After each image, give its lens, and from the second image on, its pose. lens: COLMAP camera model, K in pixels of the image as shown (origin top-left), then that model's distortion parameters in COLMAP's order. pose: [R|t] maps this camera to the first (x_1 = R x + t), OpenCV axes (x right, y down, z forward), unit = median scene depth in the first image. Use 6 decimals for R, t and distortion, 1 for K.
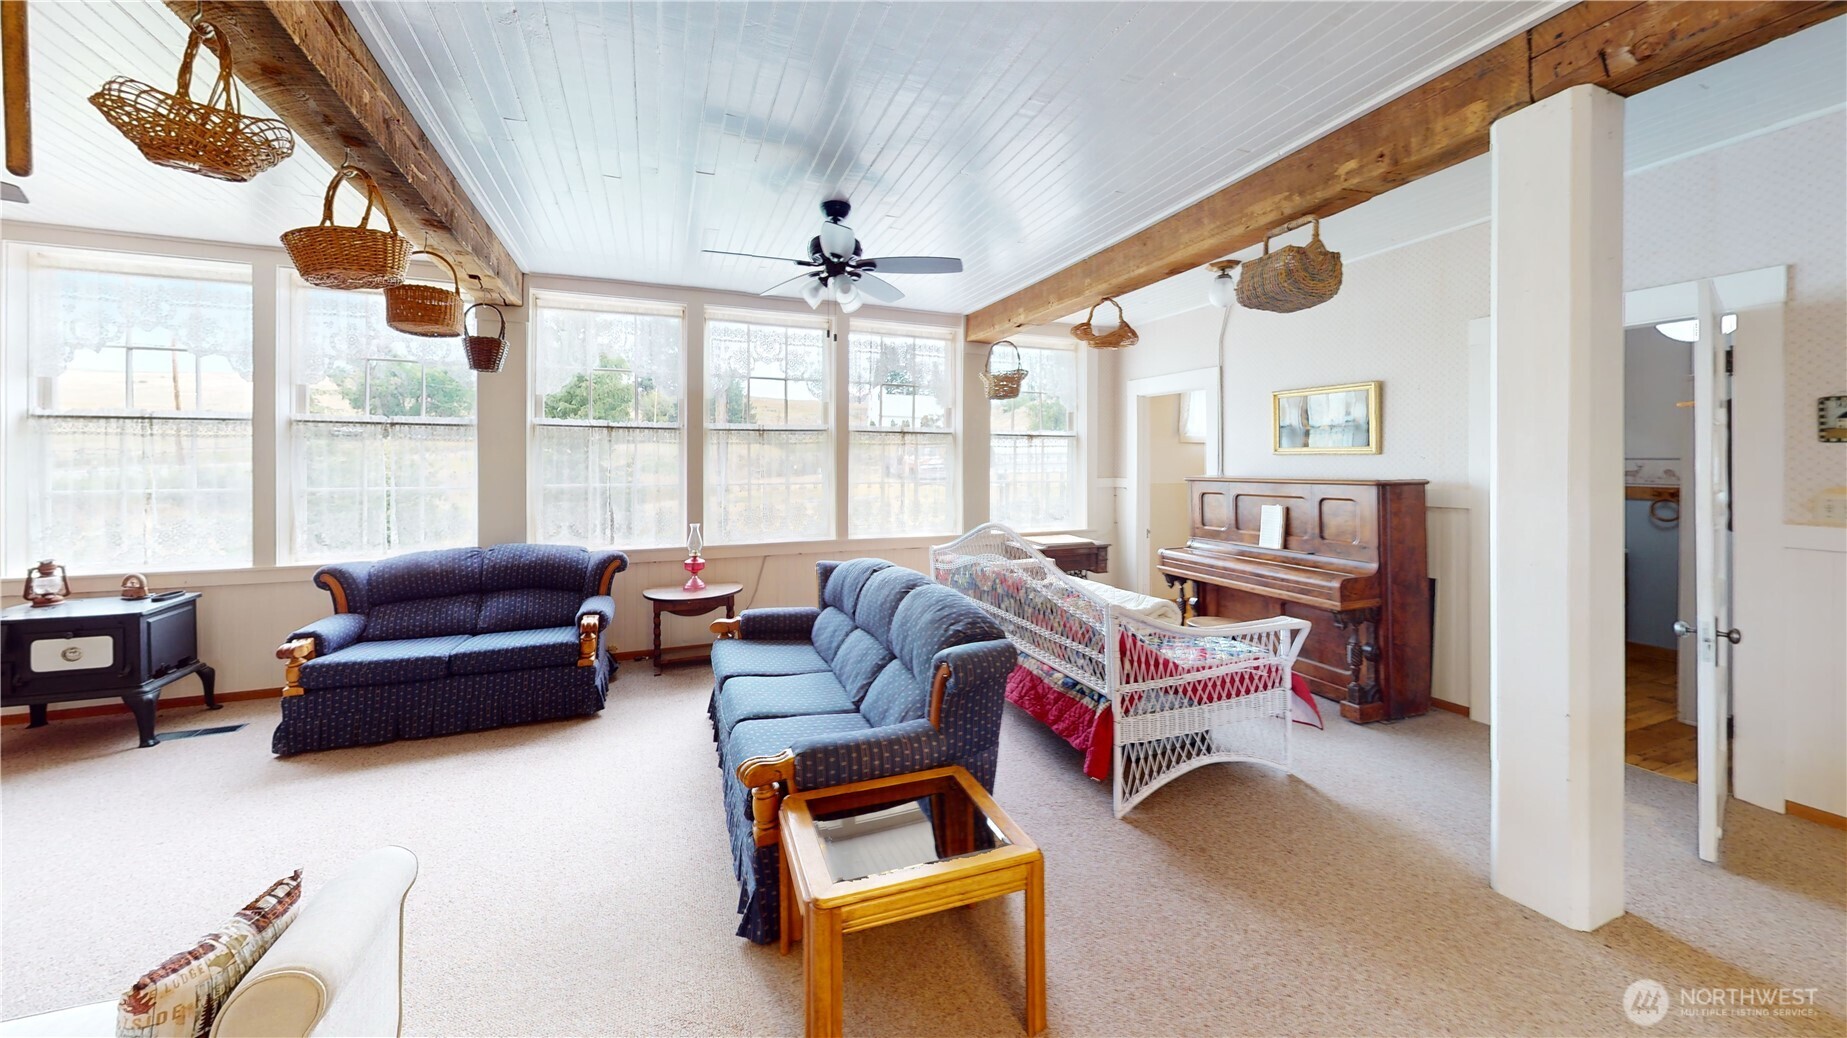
lens RADIAL K [[644.9, 0, 922.8], [0, 644.9, 448.1], [0, 0, 1]] dist [-0.000195, 0.000238]
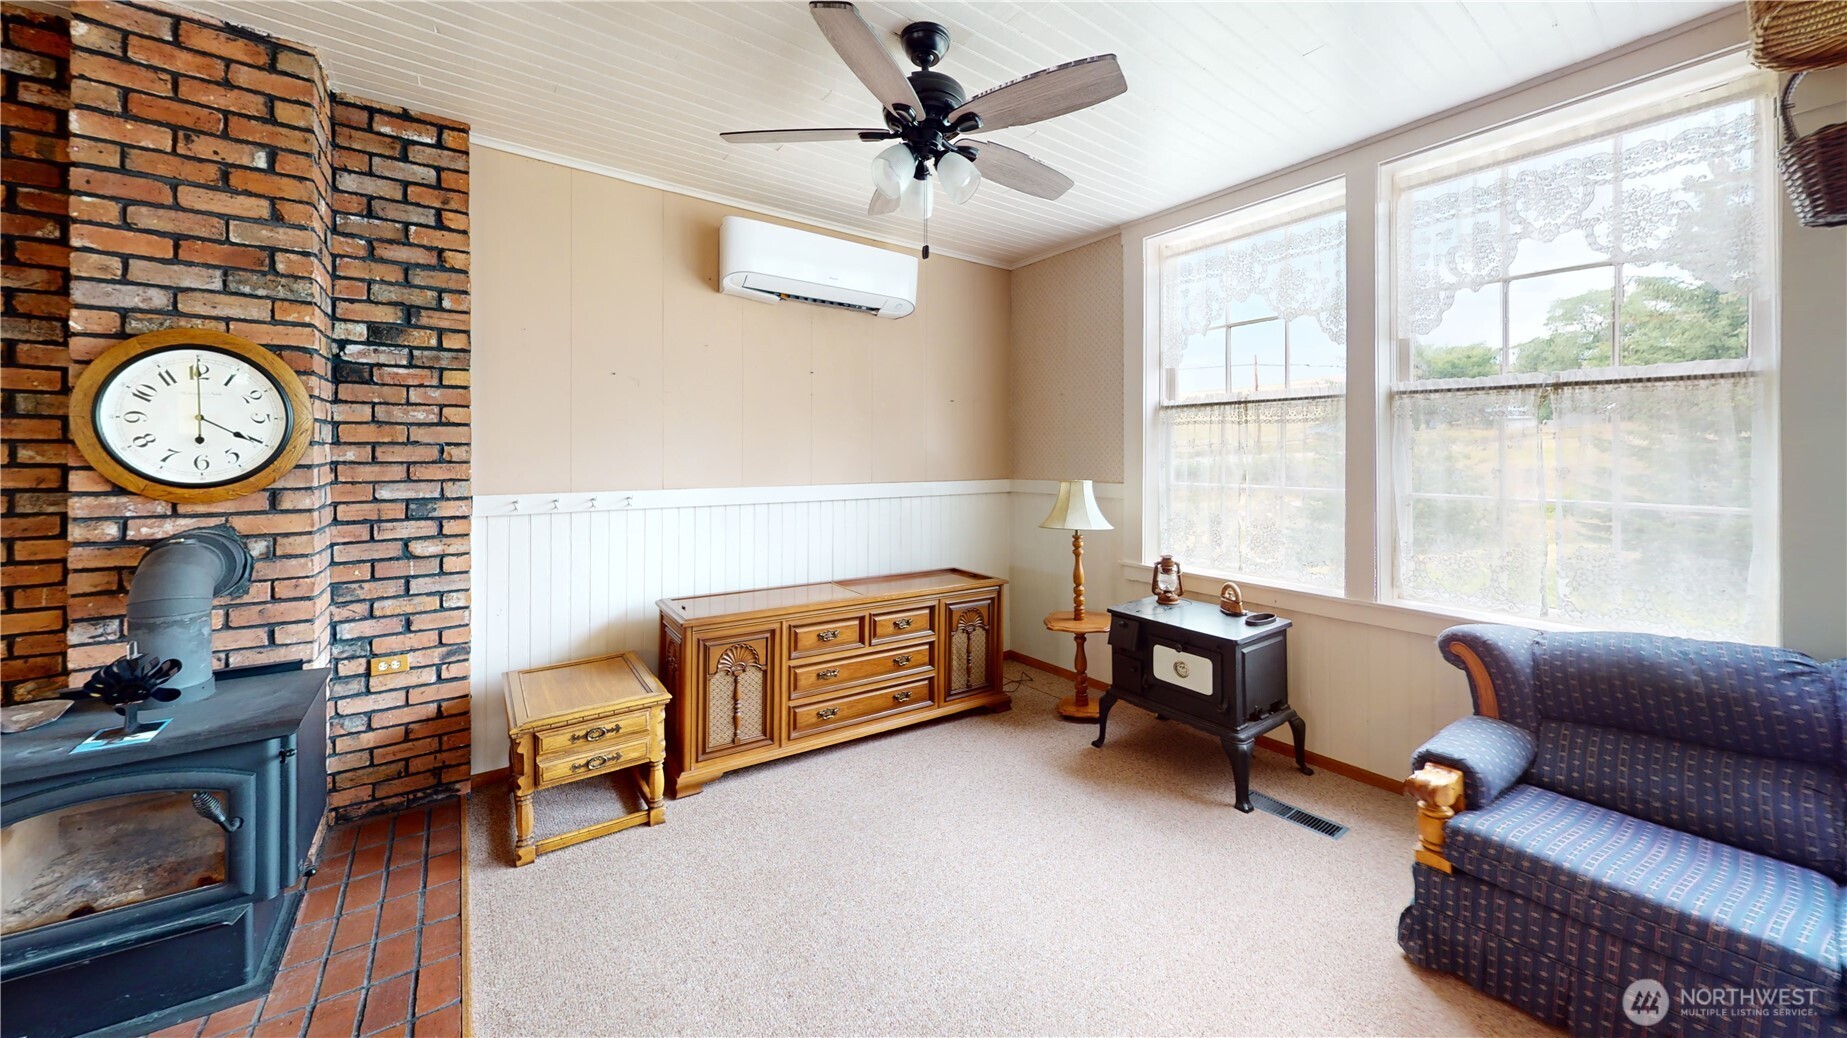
lens RADIAL K [[642.0, 0, 921.7], [0, 642.0, 471.6], [0, 0, 1]] dist [0.001899, 0.000291]
pose [[0.228702, 0.023813, -0.973205, -0.473453], [0.012842, 0.999540, 0.027475, 0.018724], [0.973412, -0.018781, 0.228291, 0.393837]]
